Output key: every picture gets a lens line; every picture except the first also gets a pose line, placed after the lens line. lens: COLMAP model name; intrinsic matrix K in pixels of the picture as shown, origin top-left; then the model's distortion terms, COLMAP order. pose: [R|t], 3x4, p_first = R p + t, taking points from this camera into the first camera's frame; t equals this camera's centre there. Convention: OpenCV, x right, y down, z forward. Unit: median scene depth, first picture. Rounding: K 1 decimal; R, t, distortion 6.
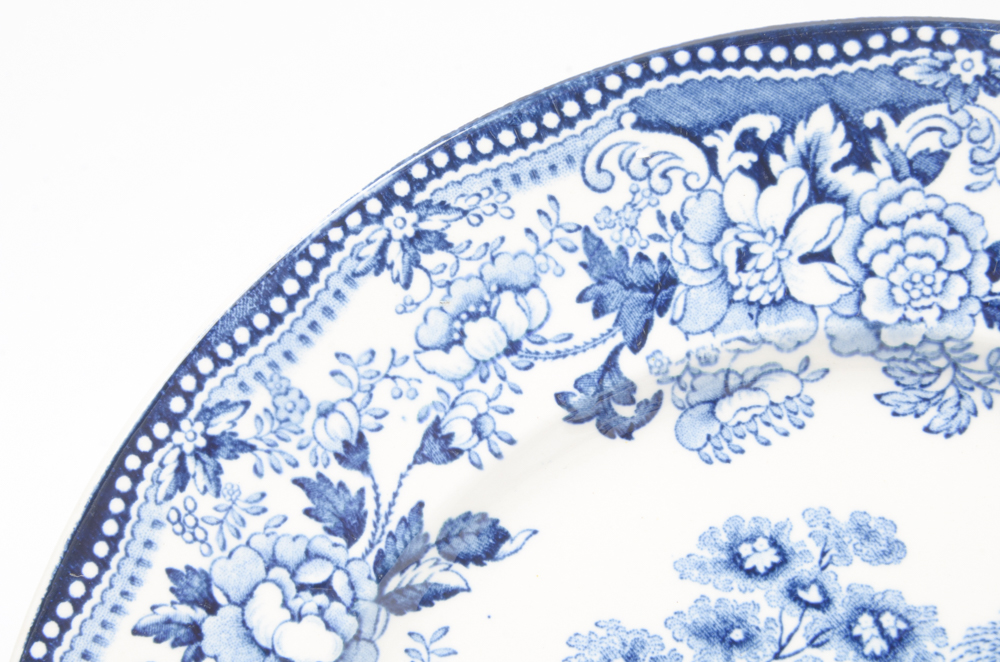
lens RADIAL K [[1447.1, 0, 500.0], [0, 1447.1, 331.0], [0, 0, 1]] dist [-0.006139, 0.119777]
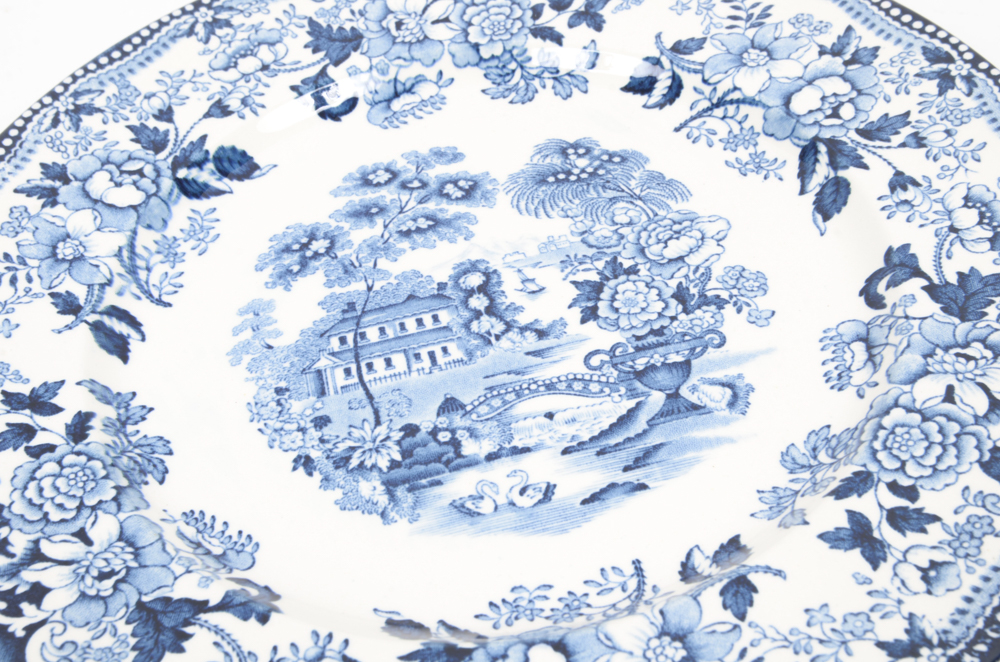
lens RADIAL K [[1434.6, 0, 500.0], [0, 1434.6, 331.0], [0, 0, 1]] dist [-0.002992, -0.092109]
pose [[0.970180, -0.136523, 0.200281, -0.036299], [0.230746, 0.773187, -0.590710, 1.277542], [-0.074209, 0.619309, 0.781633, -0.160171]]
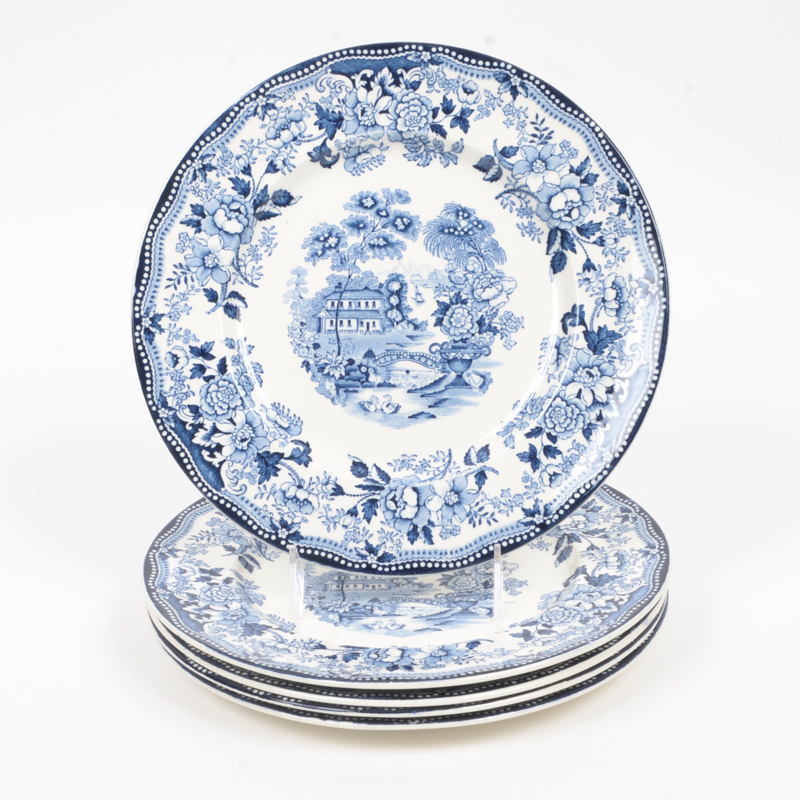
lens RADIAL K [[1586.0, 0, 400.0], [0, 1586.0, 400.0], [0, 0, 1]] dist [-0.026148, 0.200898]
pose [[0.998125, 0.004514, 0.061050, 0.030686], [-0.004938, 0.999965, 0.006782, 0.590144], [-0.061017, -0.007071, 0.998112, -2.680232]]
